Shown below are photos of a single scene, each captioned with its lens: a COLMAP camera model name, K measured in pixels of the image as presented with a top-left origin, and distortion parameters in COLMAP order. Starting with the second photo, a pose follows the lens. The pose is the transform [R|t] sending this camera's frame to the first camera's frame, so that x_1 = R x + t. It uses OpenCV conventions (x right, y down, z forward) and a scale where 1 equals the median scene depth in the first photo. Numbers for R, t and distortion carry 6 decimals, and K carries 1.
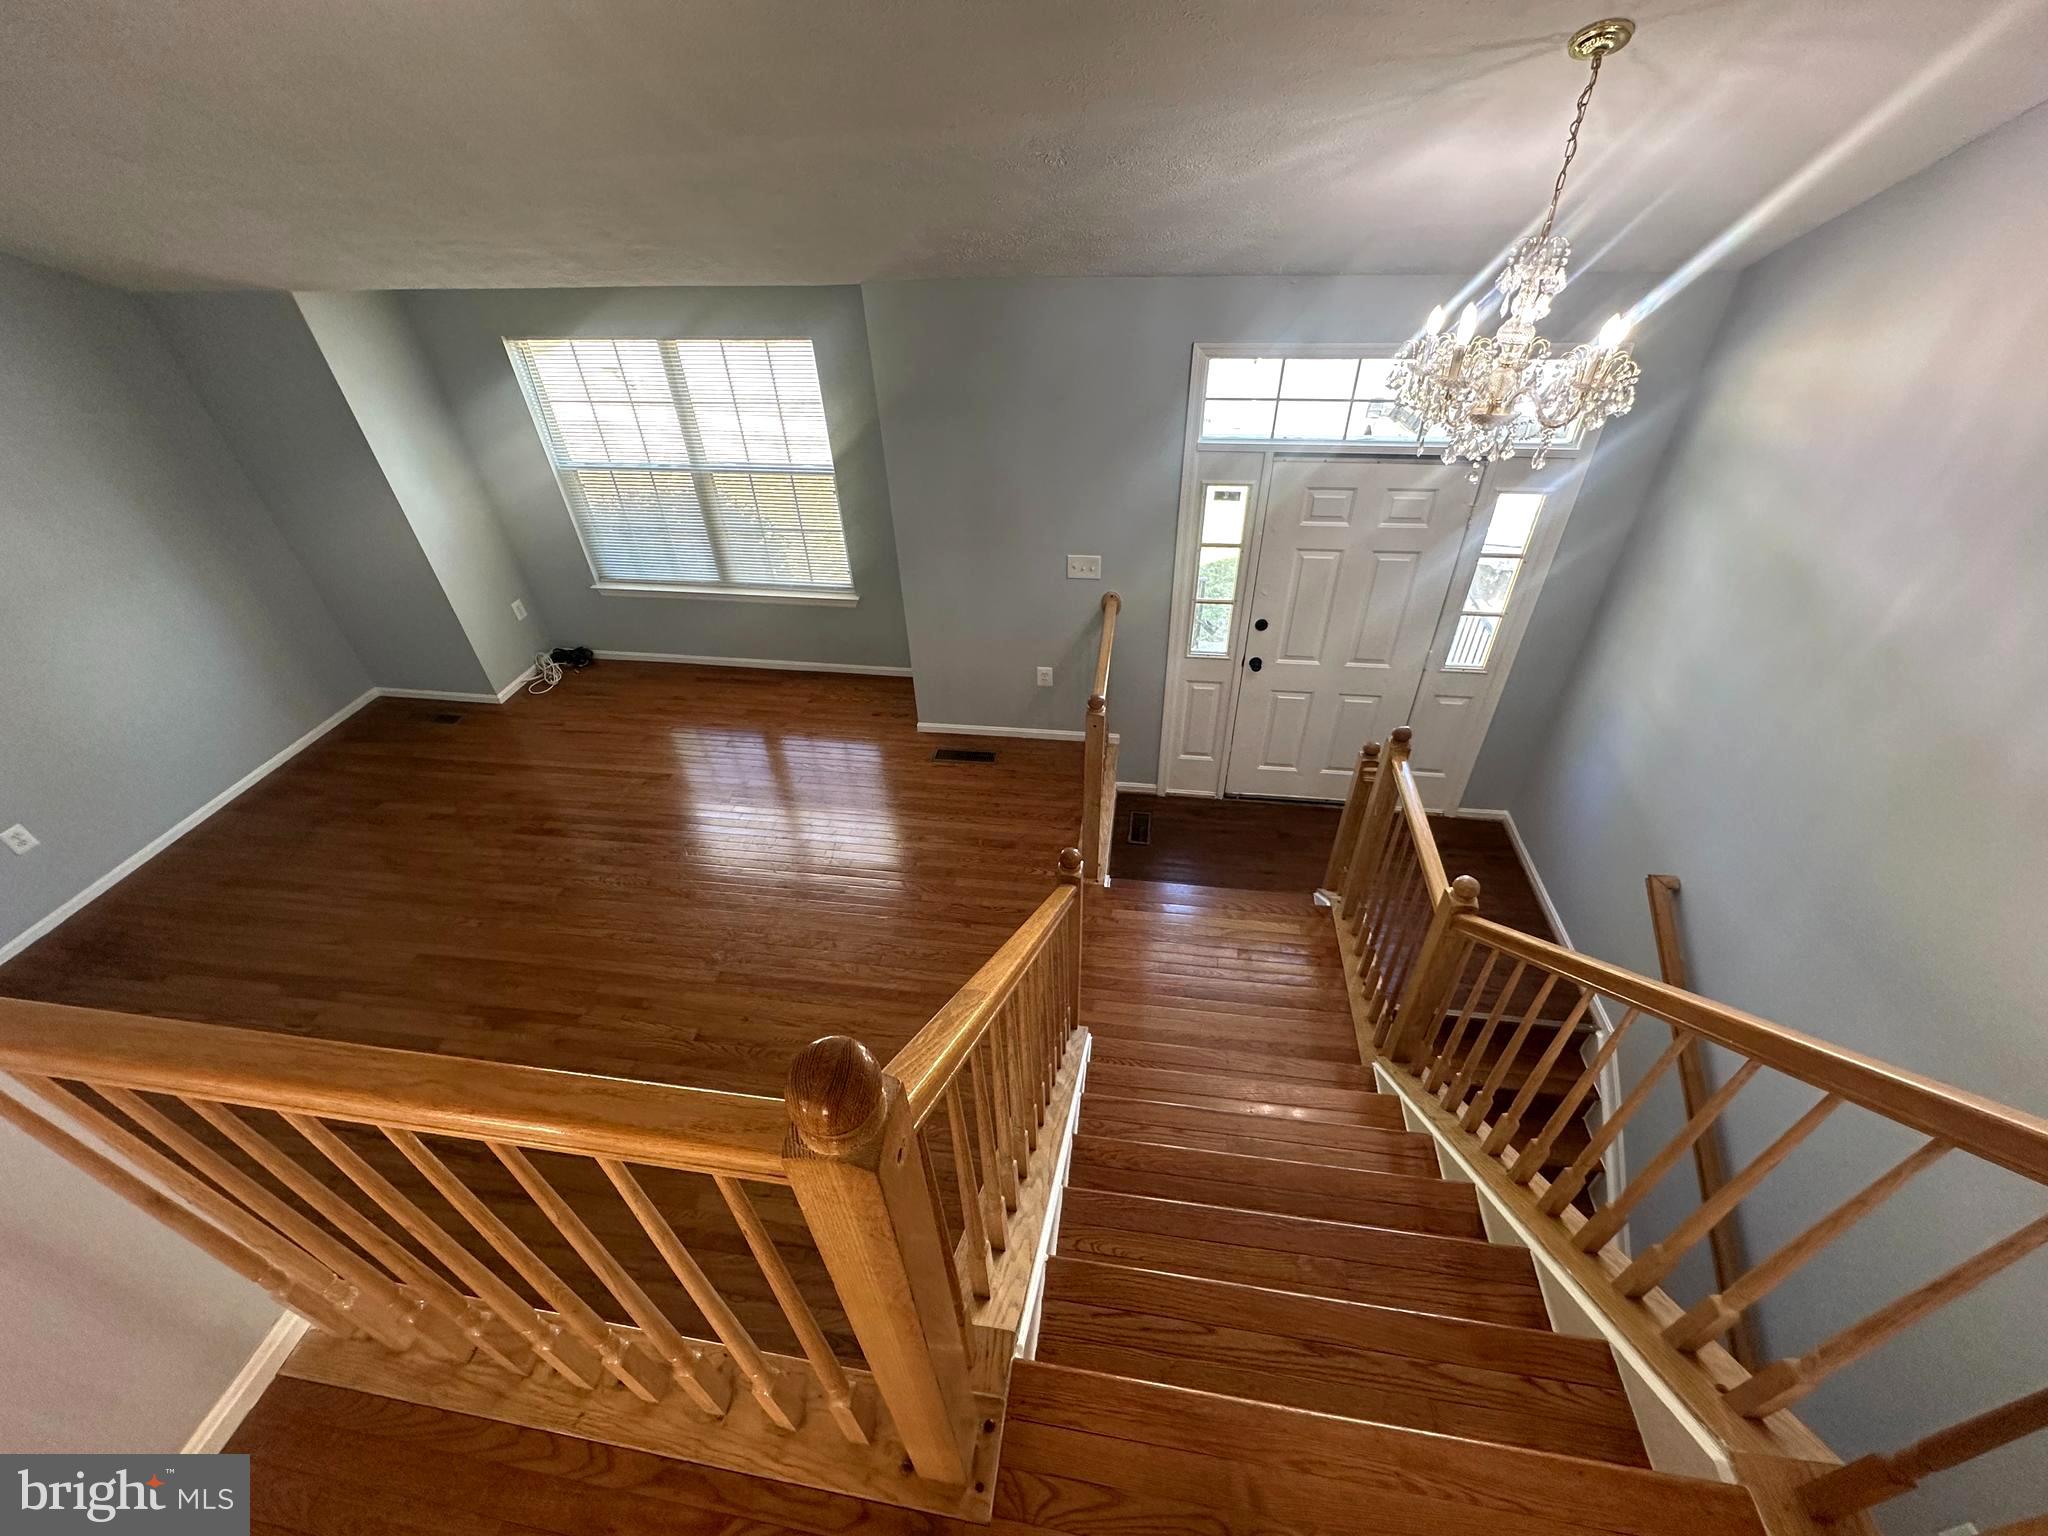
lens RADIAL K [[817.9, 0, 1022.4], [0, 817.9, 769.0], [0, 0, 1]] dist [-0.003623, 0.000835]
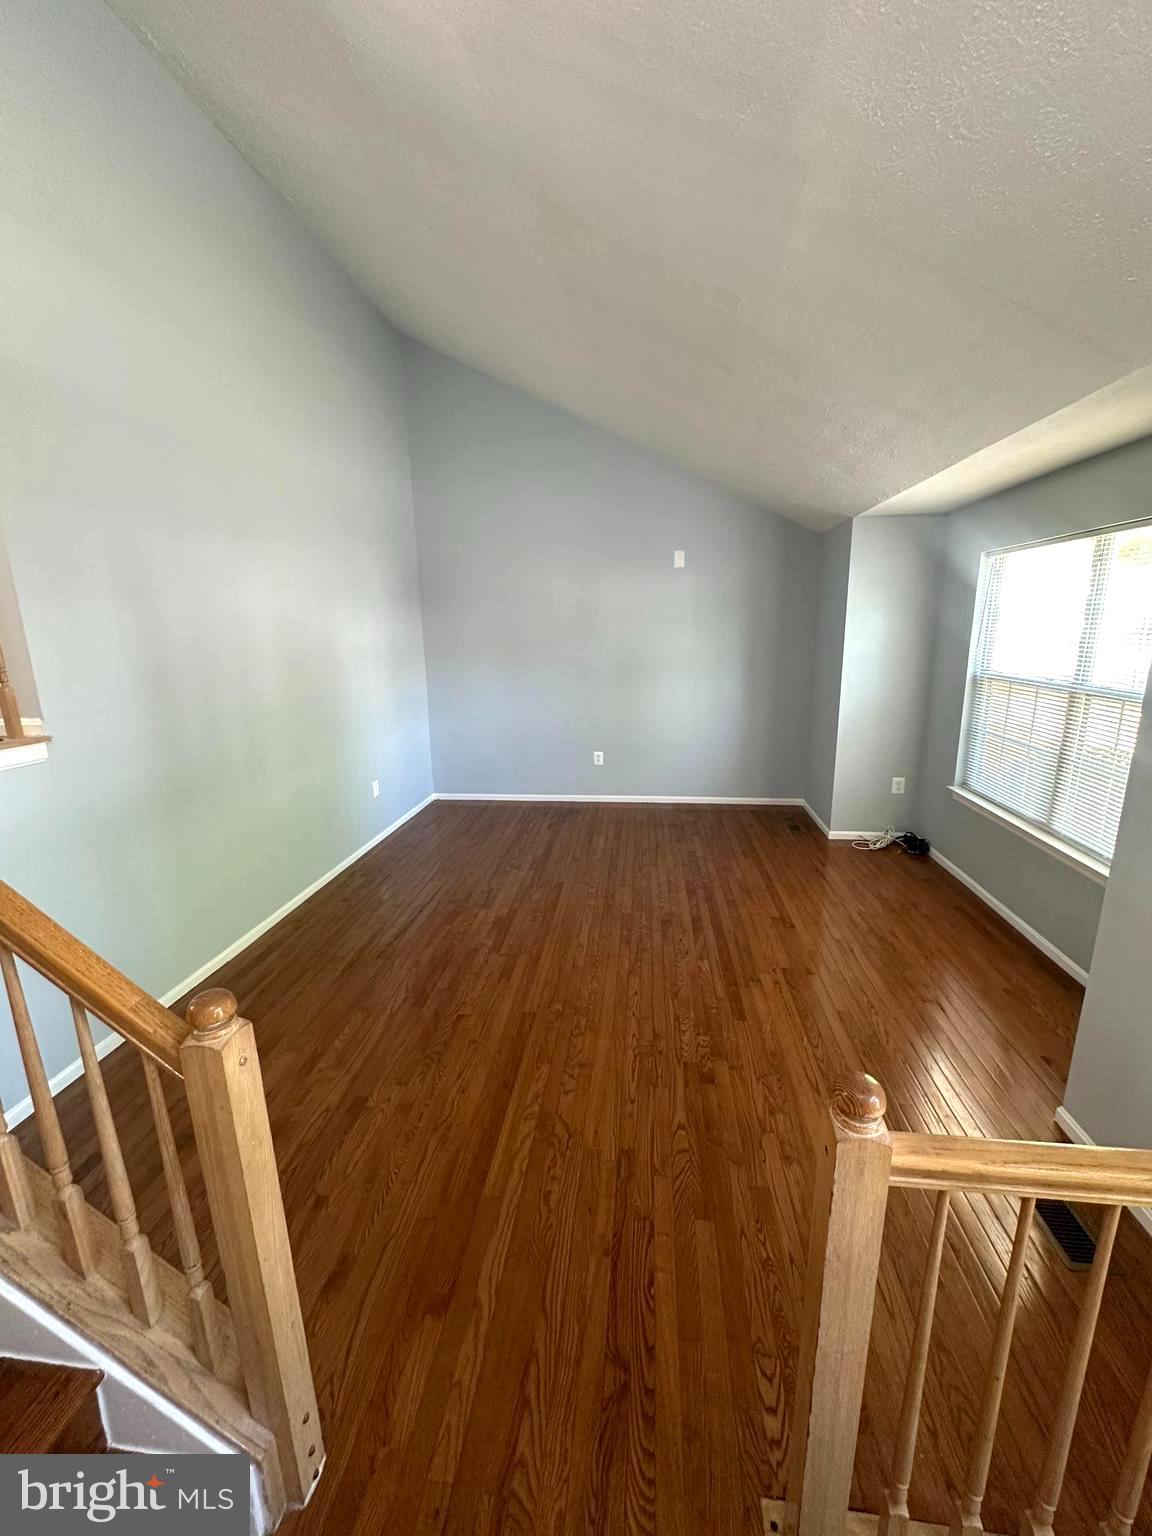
lens RADIAL K [[613.4, 0, 574.6], [0, 613.4, 768.4], [0, 0, 1]] dist [-0.003623, 0.000835]
pose [[0.019356, 0.255991, -0.966485, 0.192584], [-0.598508, 0.777299, 0.193895, -0.109548], [0.800883, 0.574696, 0.168258, 0.483538]]
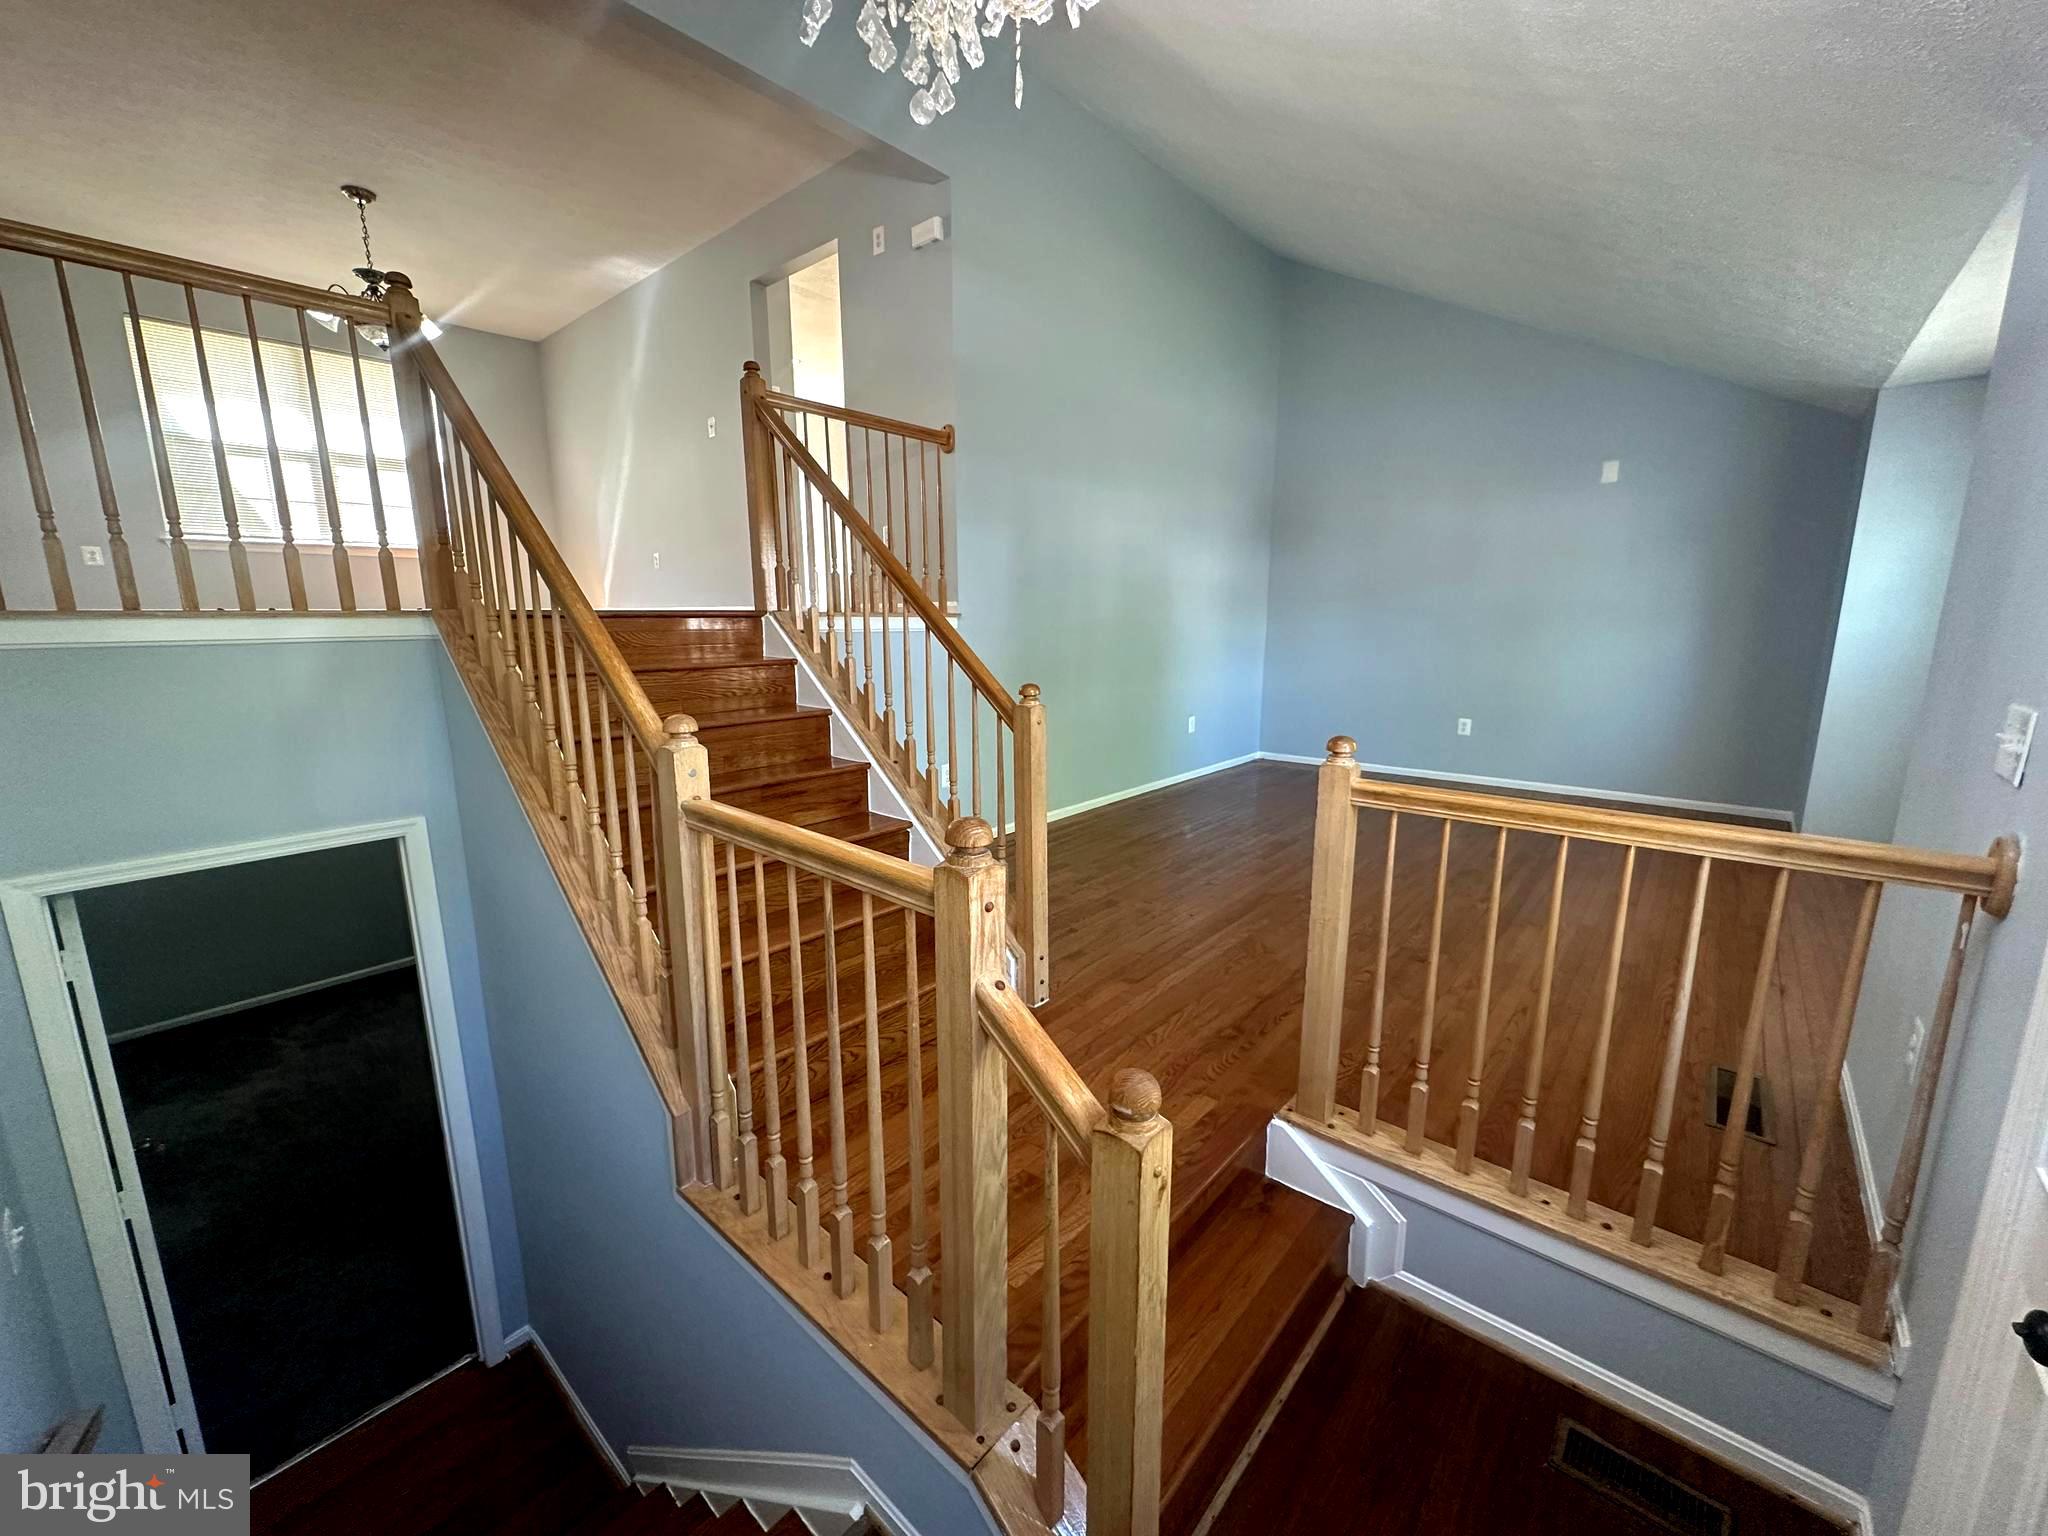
lens RADIAL K [[817.9, 0, 1022.4], [0, 817.9, 769.0], [0, 0, 1]] dist [-0.003623, 0.000835]
pose [[-0.541039, 0.193008, -0.818550, 0.442232], [-0.500667, 0.708119, 0.497896, -0.159402], [0.675729, 0.679202, -0.286487, 0.636929]]
